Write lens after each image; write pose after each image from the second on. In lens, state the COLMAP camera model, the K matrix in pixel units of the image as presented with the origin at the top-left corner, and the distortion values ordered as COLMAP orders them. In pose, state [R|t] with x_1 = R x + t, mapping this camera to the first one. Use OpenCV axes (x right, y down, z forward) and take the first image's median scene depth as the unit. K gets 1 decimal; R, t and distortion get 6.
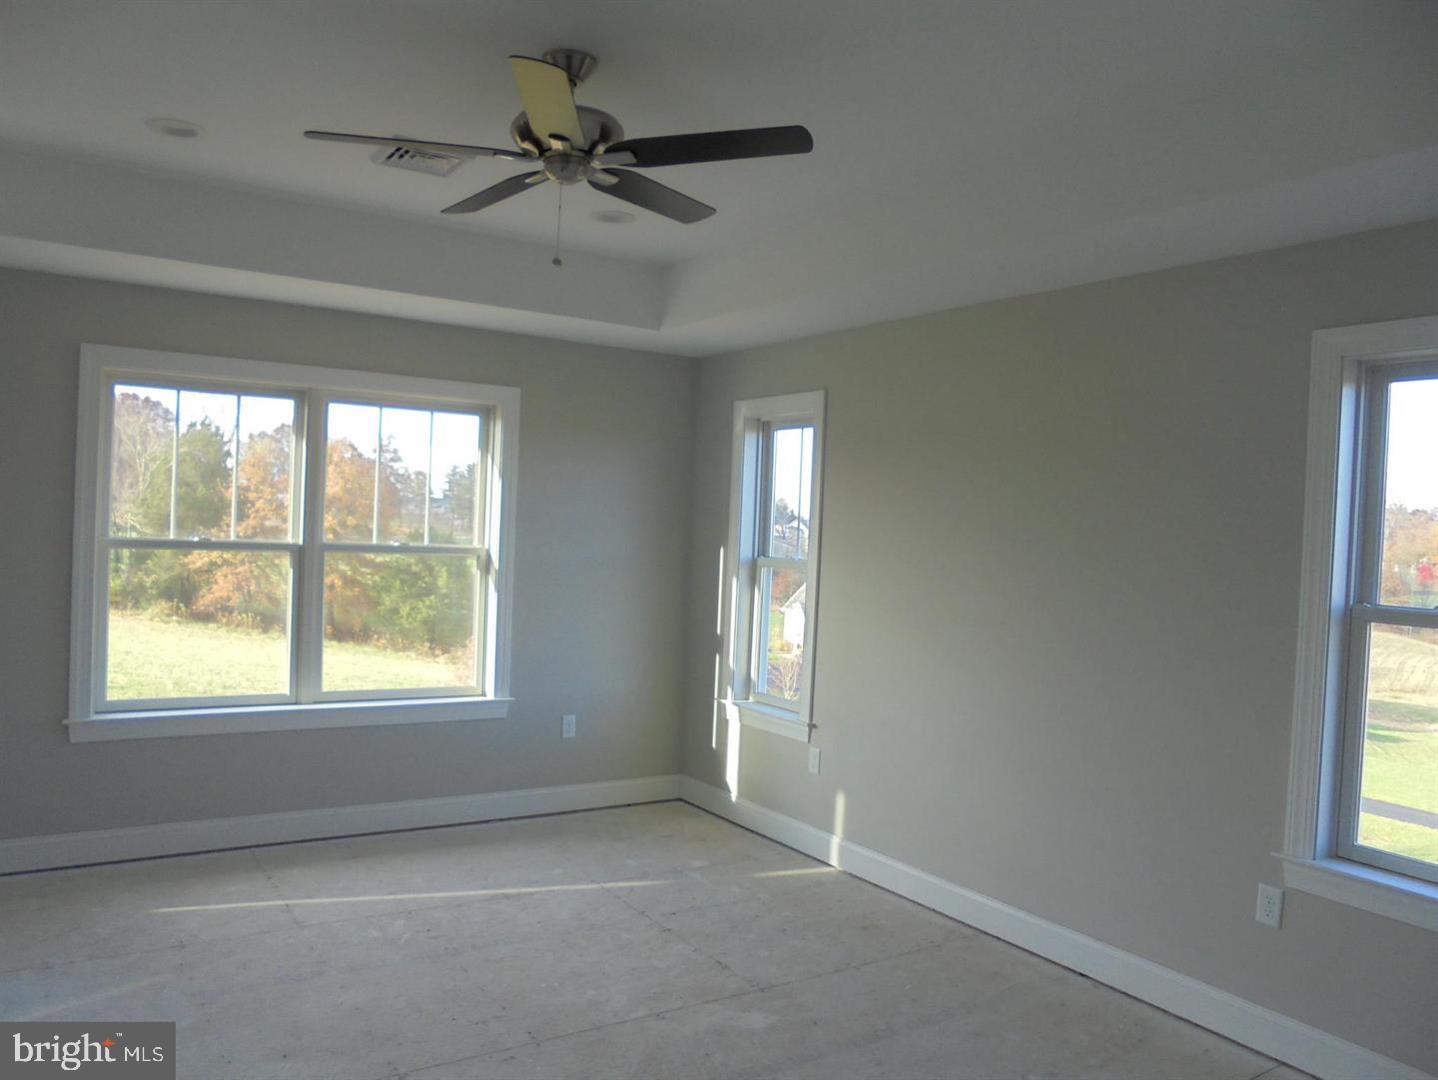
lens RADIAL K [[1084.0, 0, 717.8], [0, 1084.0, 550.2], [0, 0, 1]] dist [-0.136652, 0.116158]
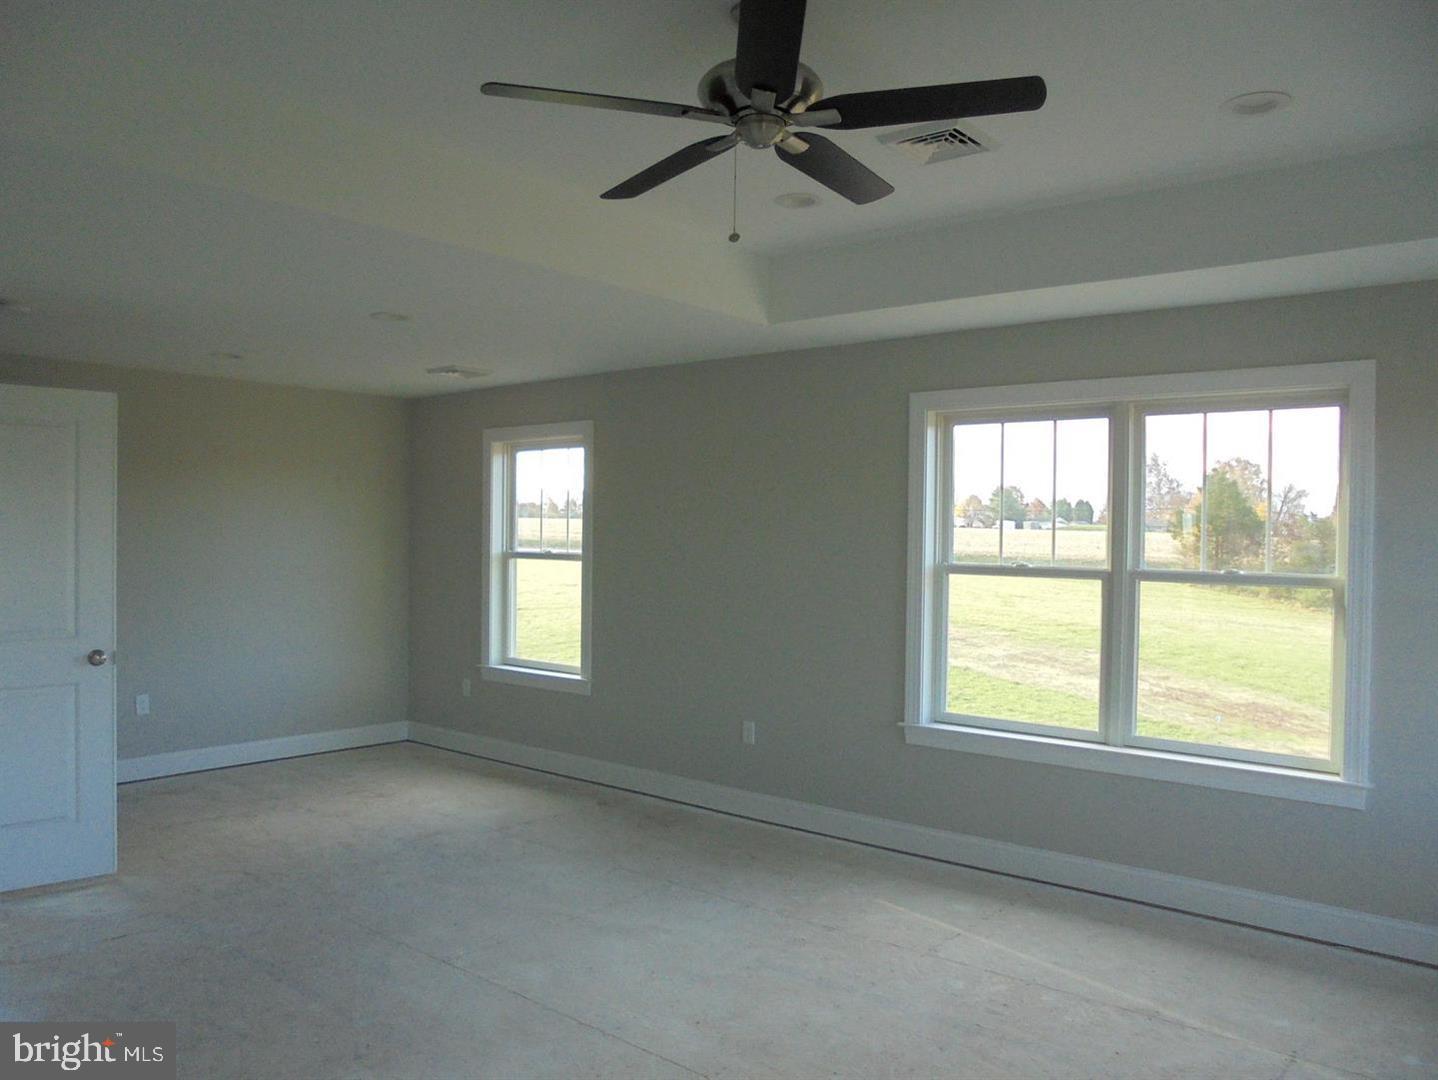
lens RADIAL K [[1106.4, 0, 721.0], [0, 1106.4, 544.7], [0, 0, 1]] dist [-0.057621, 0.004844]
pose [[0.291949, -0.023211, -0.956152, 0.462539], [-0.022255, 0.999270, -0.031053, 0.008721], [0.956175, 0.030345, 0.291219, 0.432048]]
